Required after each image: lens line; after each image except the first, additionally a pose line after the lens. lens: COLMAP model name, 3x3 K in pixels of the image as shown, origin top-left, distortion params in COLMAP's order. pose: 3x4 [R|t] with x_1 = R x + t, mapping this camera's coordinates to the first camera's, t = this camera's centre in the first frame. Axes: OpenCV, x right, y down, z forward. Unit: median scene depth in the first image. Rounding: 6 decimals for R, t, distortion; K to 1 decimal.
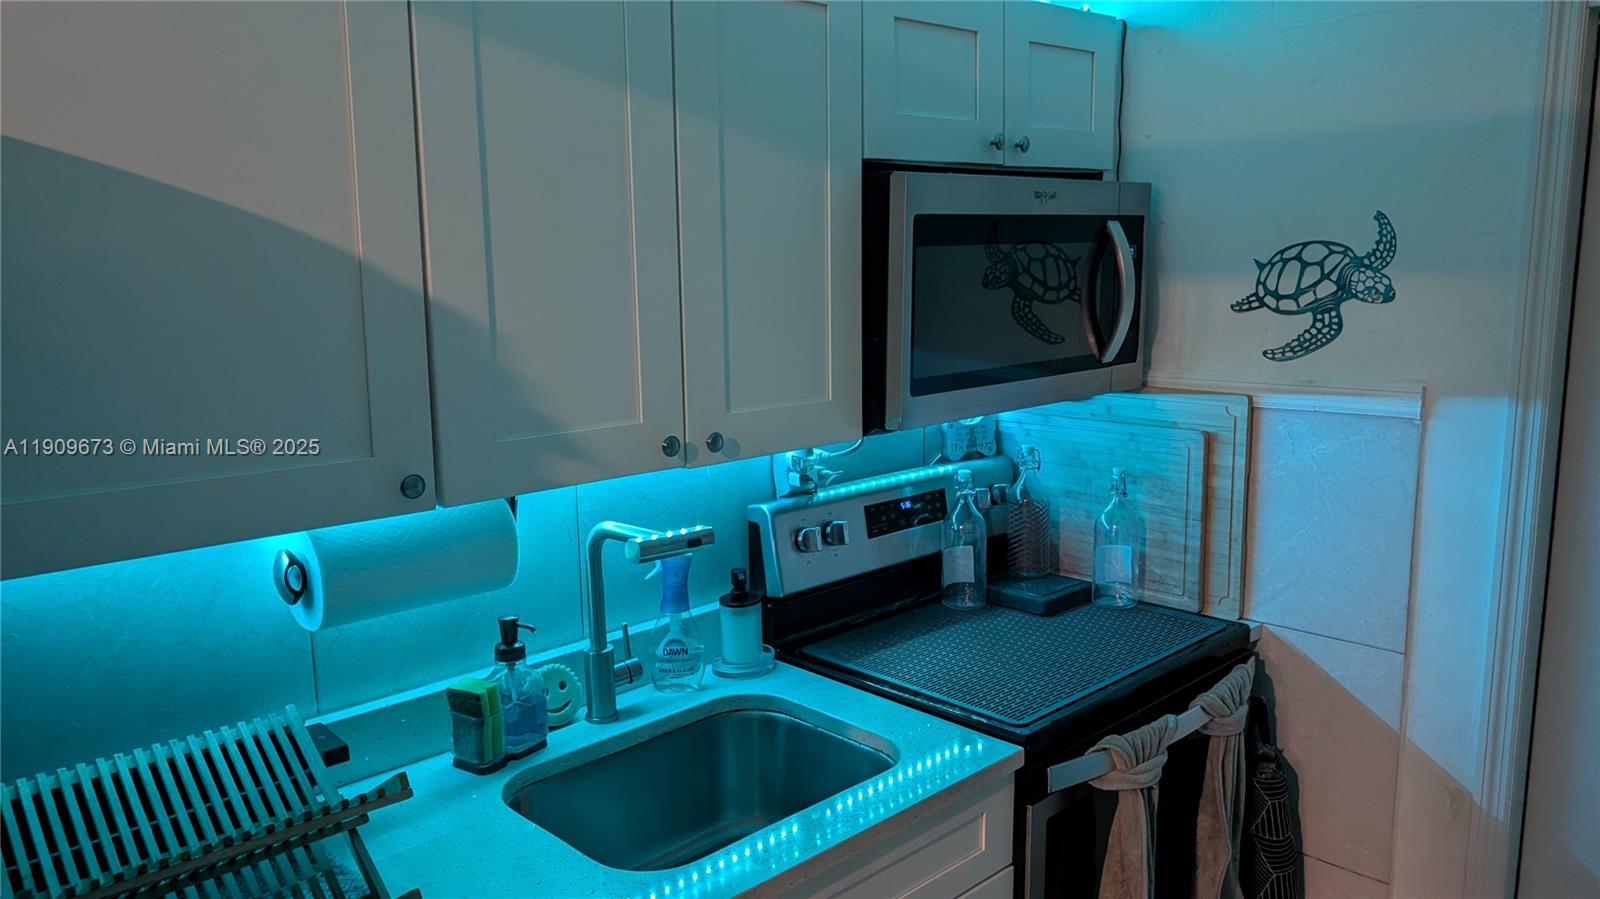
lens RADIAL K [[1158.0, 0, 800.0], [0, 1158.0, 449.5], [0, 0, 1]] dist [0.000490, 0.000826]
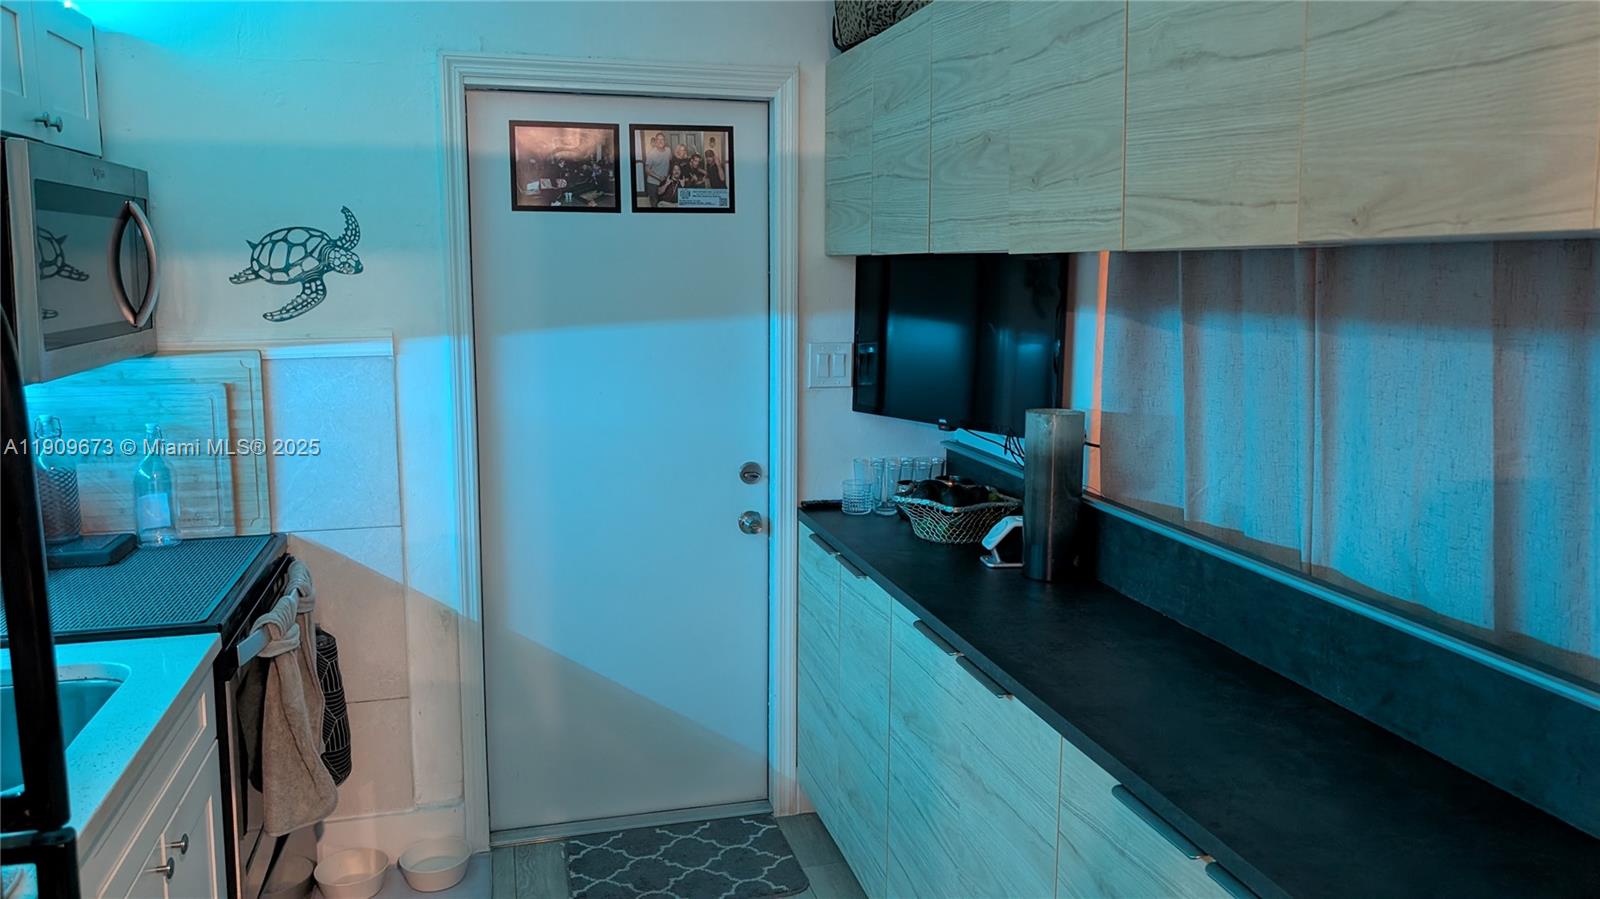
lens RADIAL K [[1158.0, 0, 800.0], [0, 1158.0, 449.5], [0, 0, 1]] dist [0.000490, 0.000826]
pose [[0.469300, -0.119865, 0.874865, -0.452534], [0.140177, 0.988294, 0.060212, 0.067326], [-0.871841, 0.094379, 0.480609, -0.096202]]
